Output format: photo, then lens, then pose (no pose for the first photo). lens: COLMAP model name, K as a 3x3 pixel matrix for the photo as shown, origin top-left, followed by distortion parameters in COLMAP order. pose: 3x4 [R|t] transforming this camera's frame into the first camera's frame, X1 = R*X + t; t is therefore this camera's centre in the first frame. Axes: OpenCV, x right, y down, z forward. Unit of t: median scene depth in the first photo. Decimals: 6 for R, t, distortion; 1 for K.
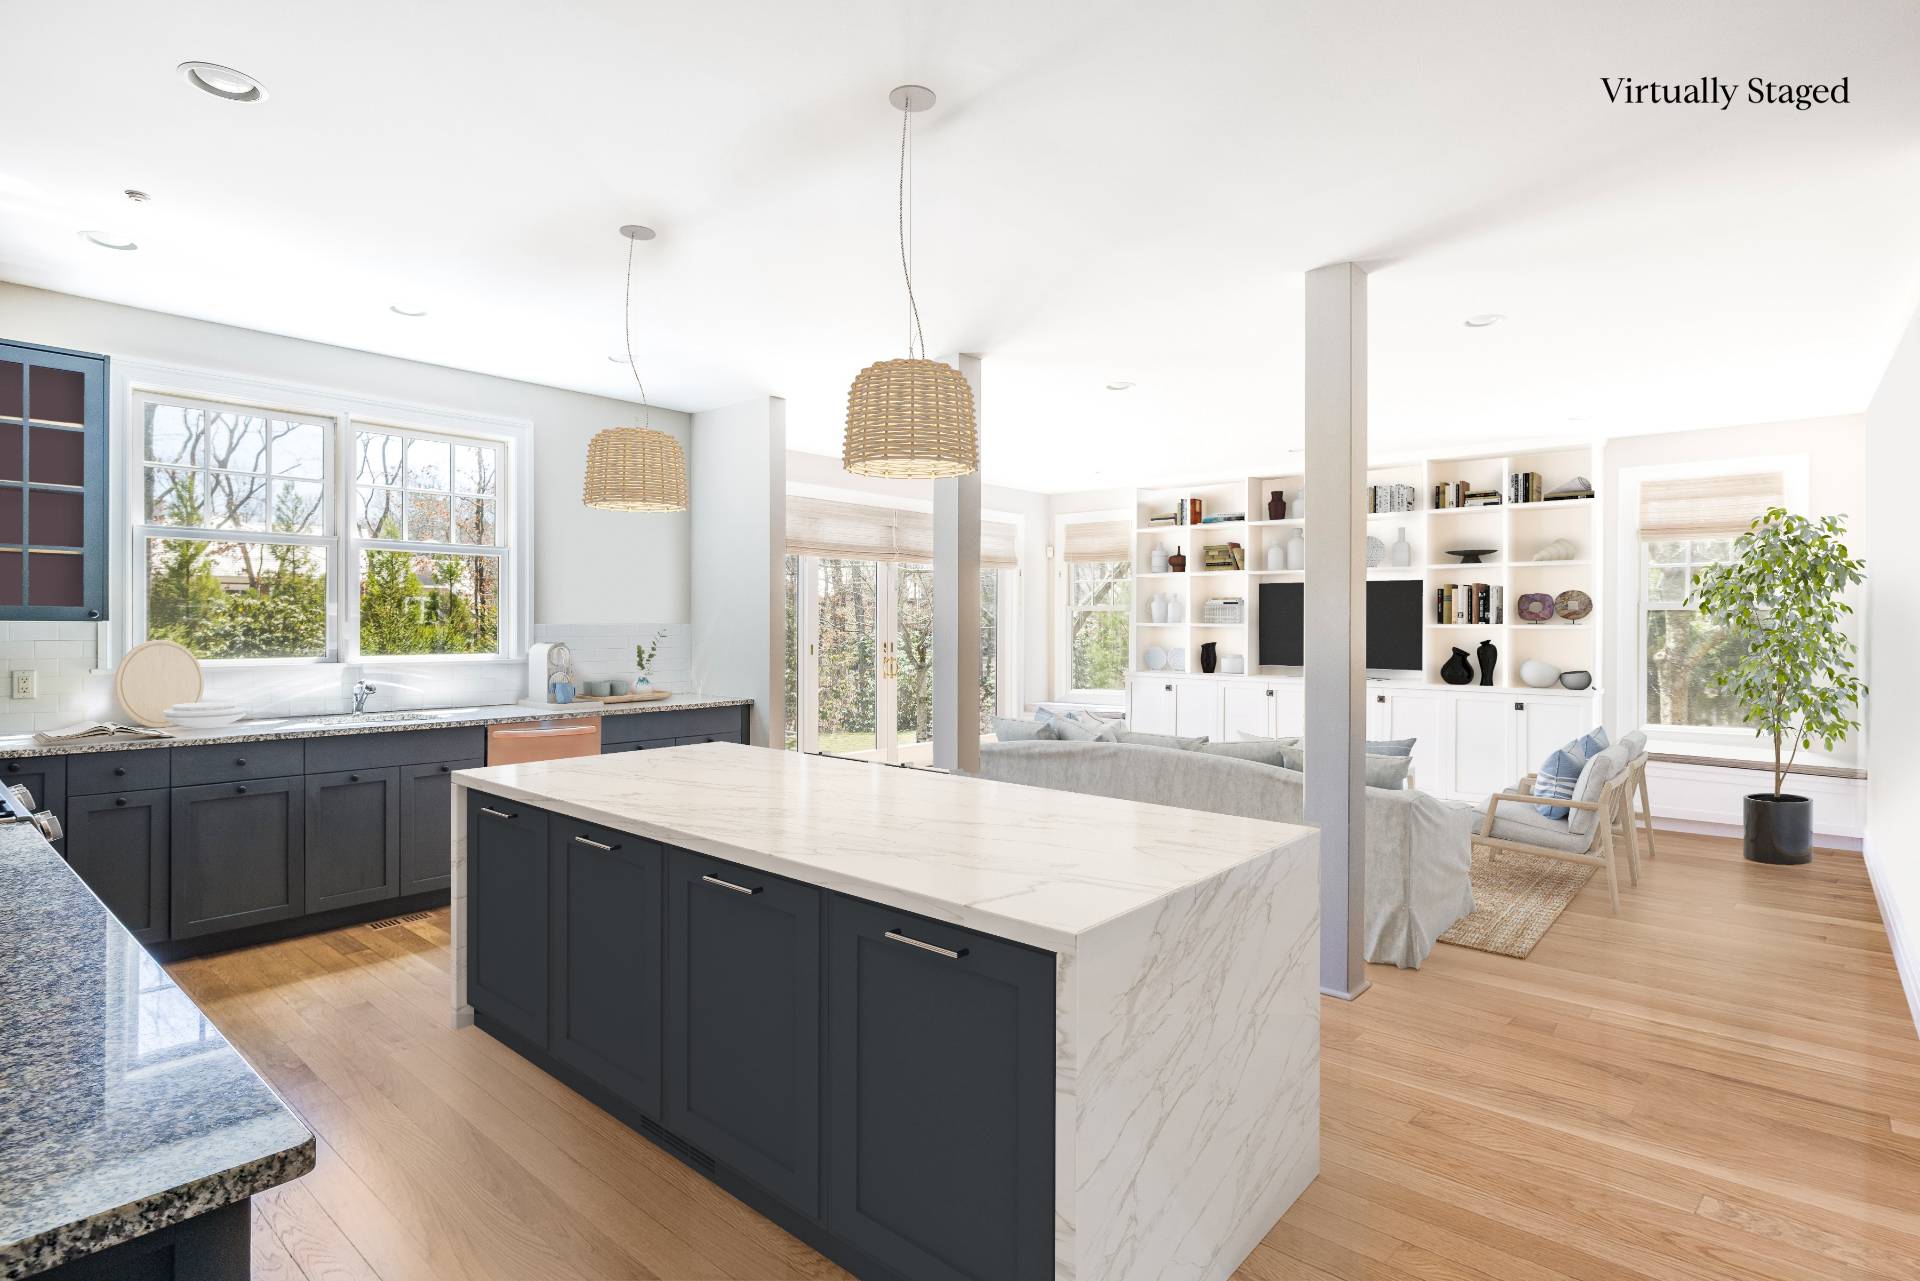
lens RADIAL K [[971.1, 0, 964.0], [0, 971.1, 644.2], [0, 0, 1]] dist [-0.002408, -0.034468]
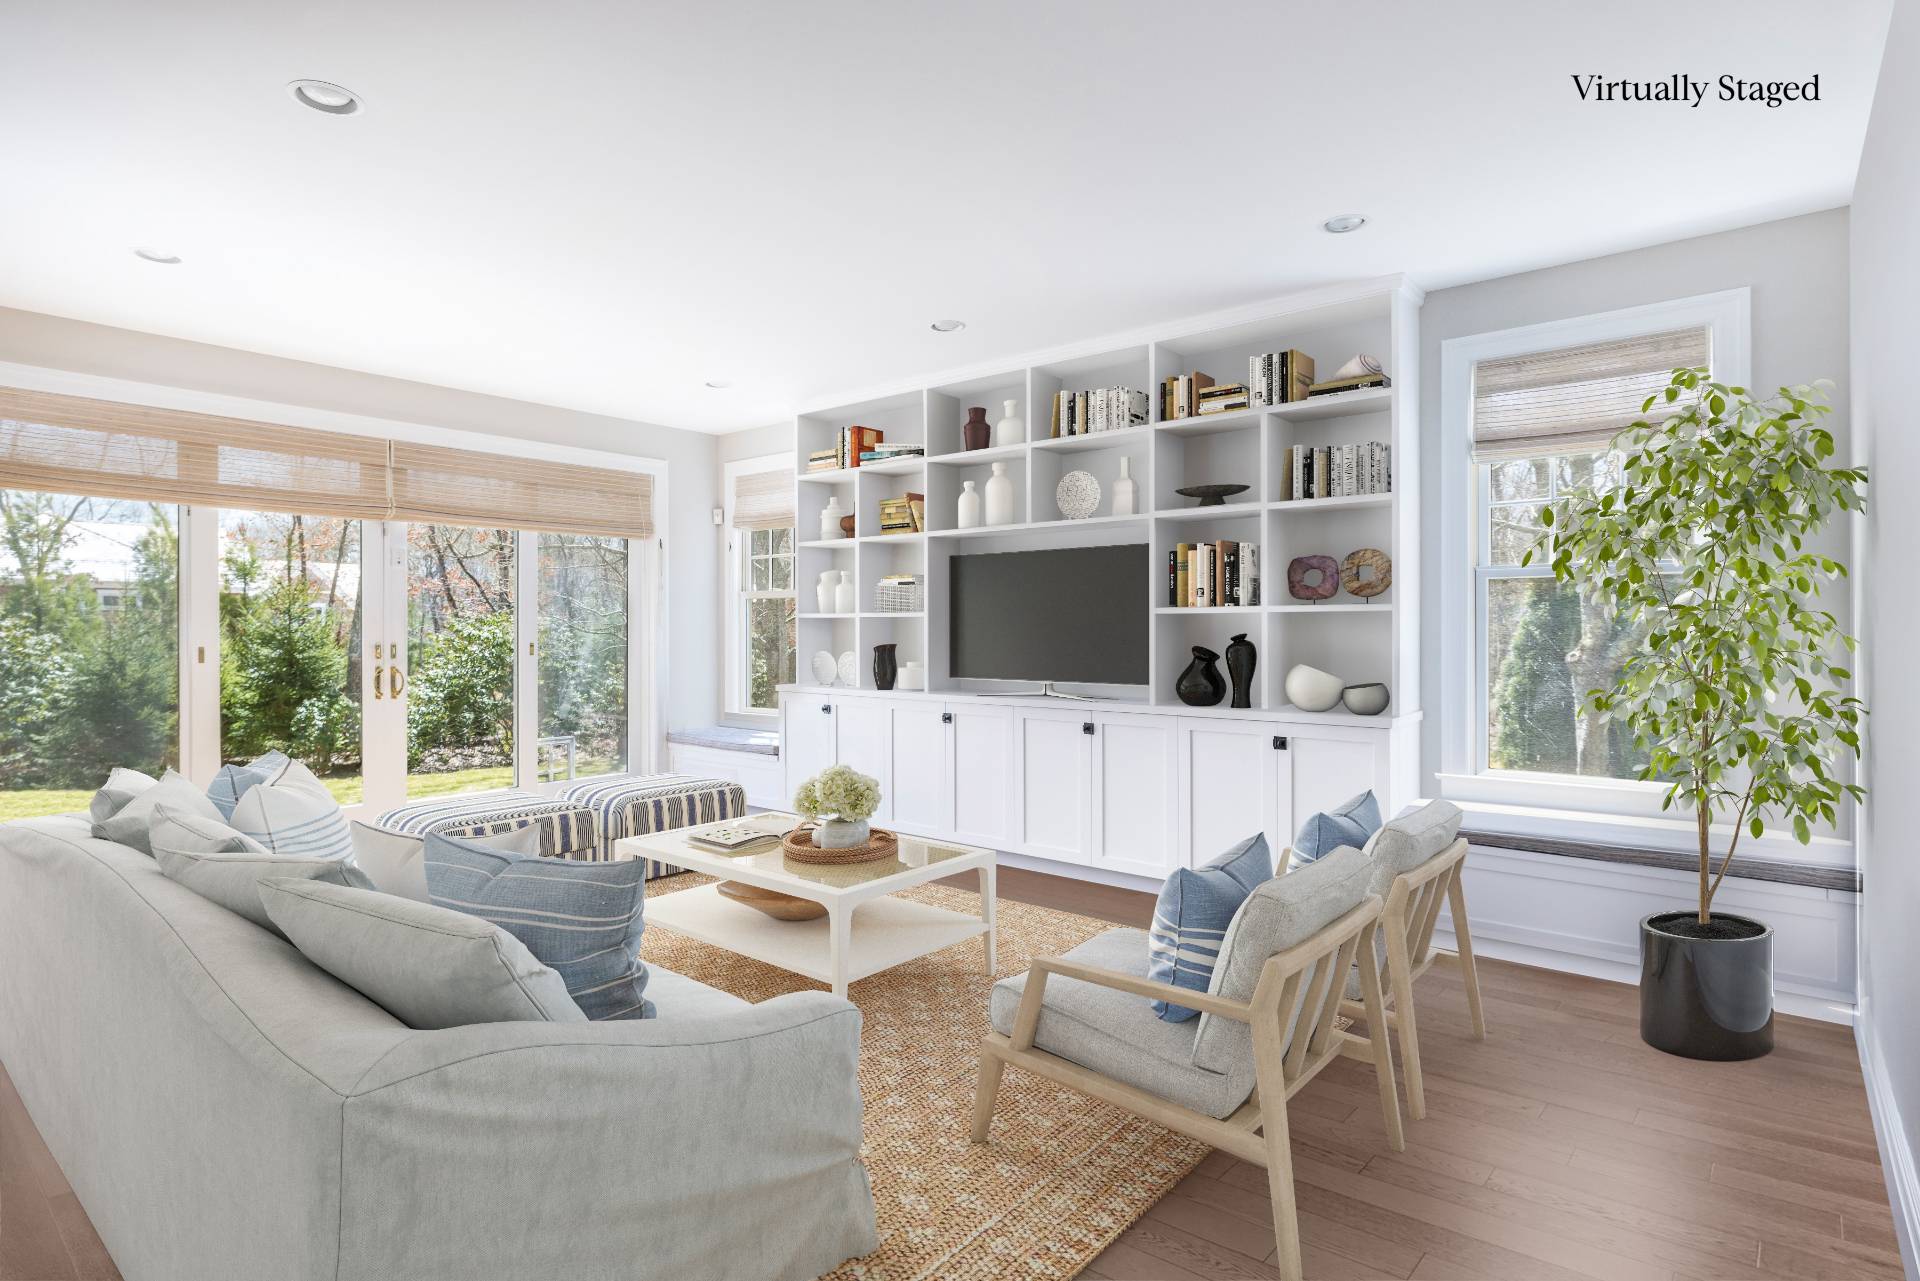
lens RADIAL K [[994.0, 0, 960.0], [0, 994.0, 640.5], [0, 0, 1]] dist [-0.037971, -0.000334]
pose [[0.999855, -0.007211, 0.015425, 0.424697], [0.007302, 0.999956, -0.005829, 0.003121], [-0.015382, 0.005941, 0.999864, 0.454967]]
